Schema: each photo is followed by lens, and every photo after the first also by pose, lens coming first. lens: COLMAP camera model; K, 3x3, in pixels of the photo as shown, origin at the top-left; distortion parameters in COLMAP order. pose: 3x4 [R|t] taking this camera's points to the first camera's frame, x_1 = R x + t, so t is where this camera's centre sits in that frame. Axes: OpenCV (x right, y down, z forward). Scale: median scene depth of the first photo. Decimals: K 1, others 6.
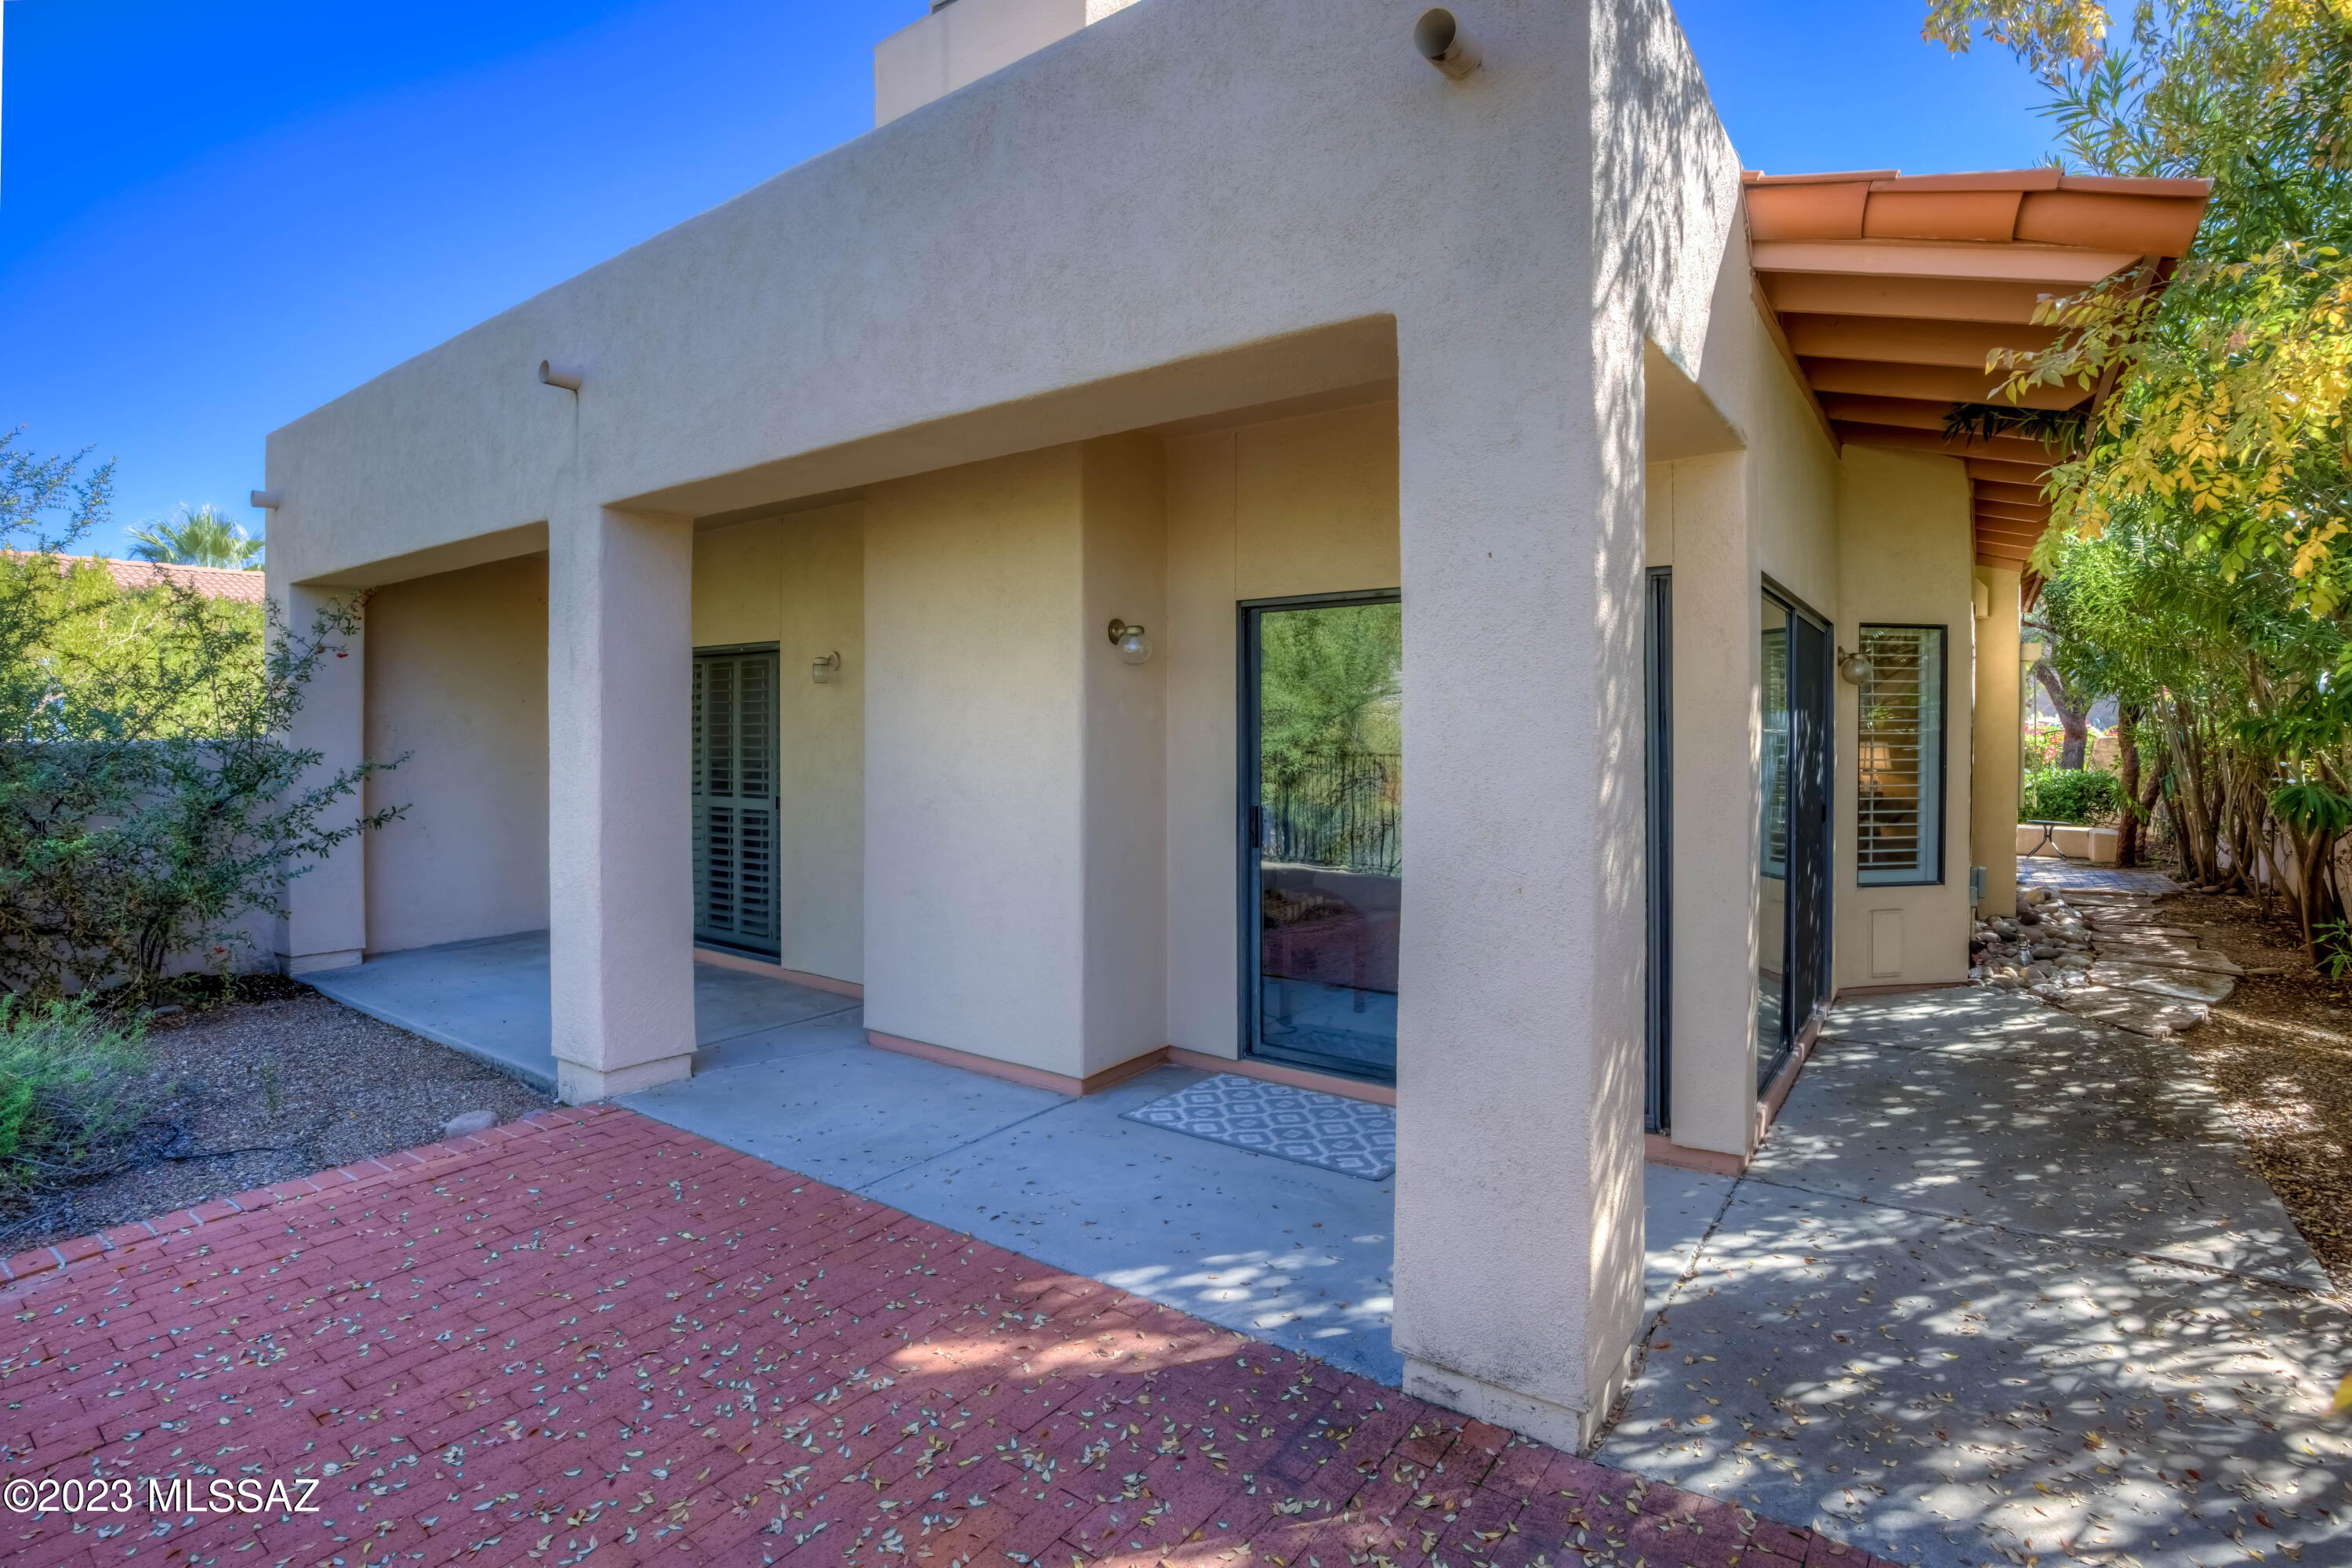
lens RADIAL K [[1122.1, 0, 1181.4], [0, 1122.1, 757.6], [0, 0, 1]] dist [-0.037010, -0.000236]
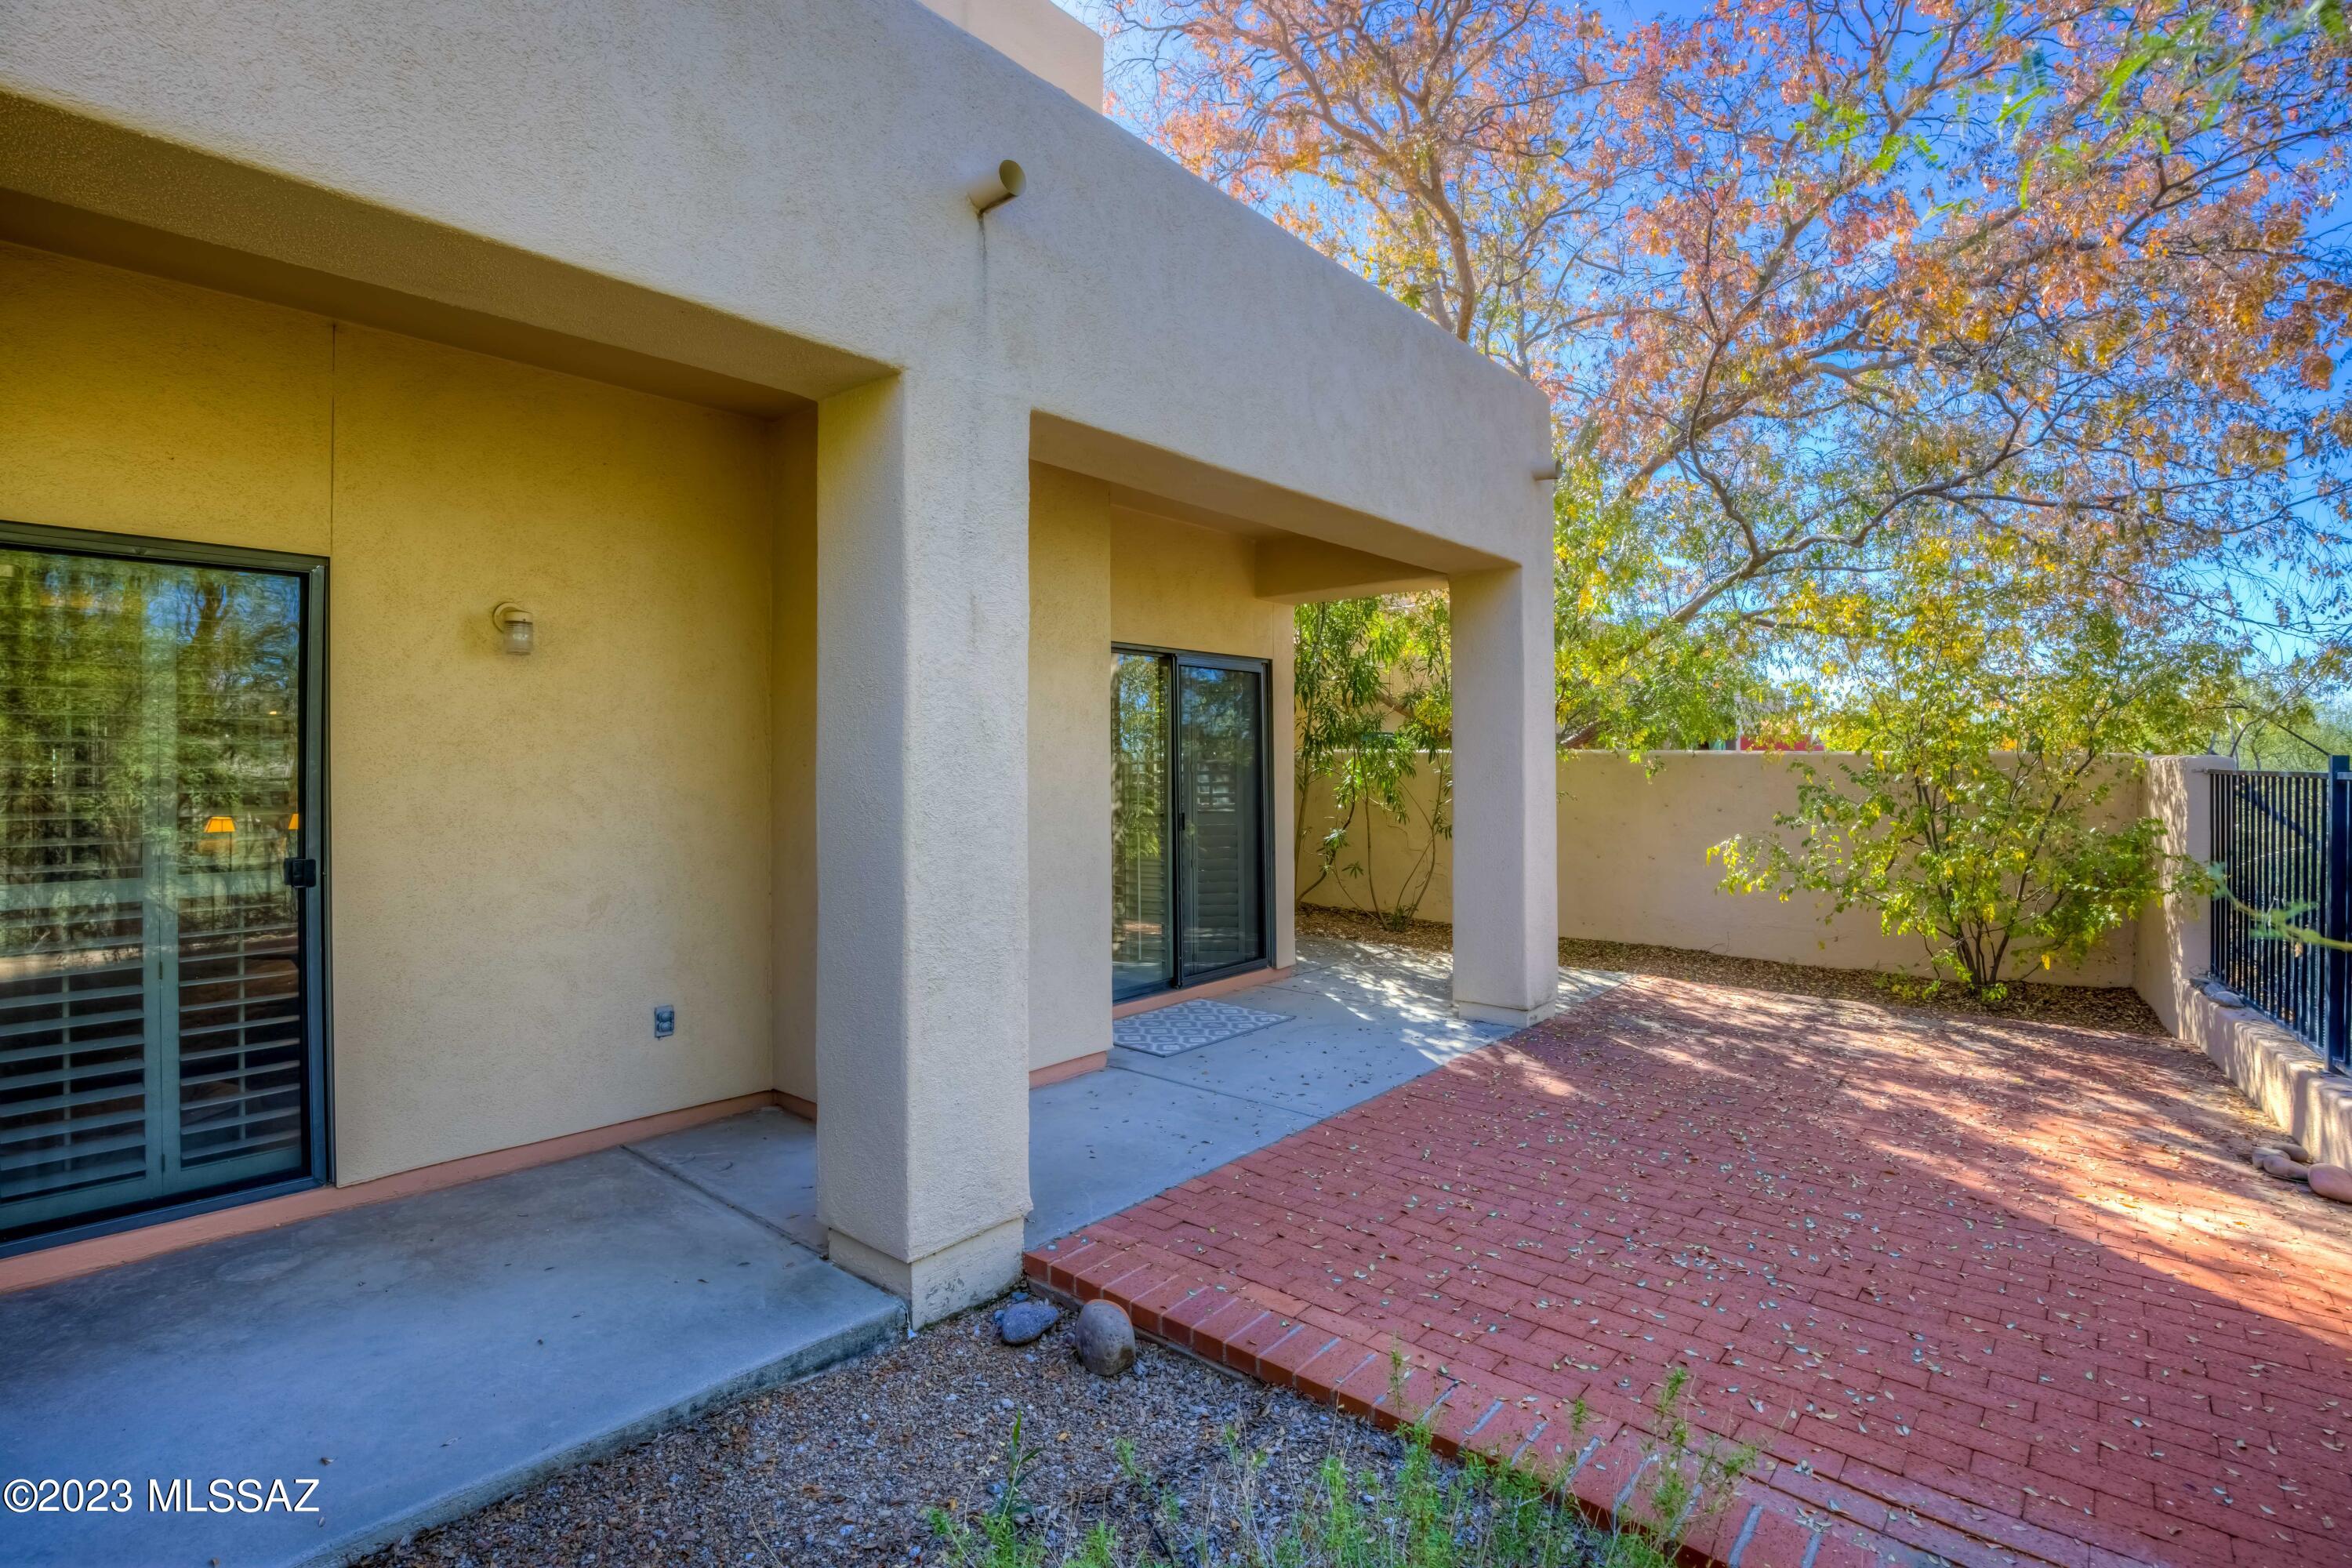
lens RADIAL K [[1122.1, 0, 1181.4], [0, 1122.1, 757.6], [0, 0, 1]] dist [-0.037010, -0.000236]
pose [[0.084810, 0.000380, 0.996397, -0.821653], [0.014152, 0.999899, -0.001586, -0.001118], [-0.996297, 0.014235, 0.084796, 0.566396]]
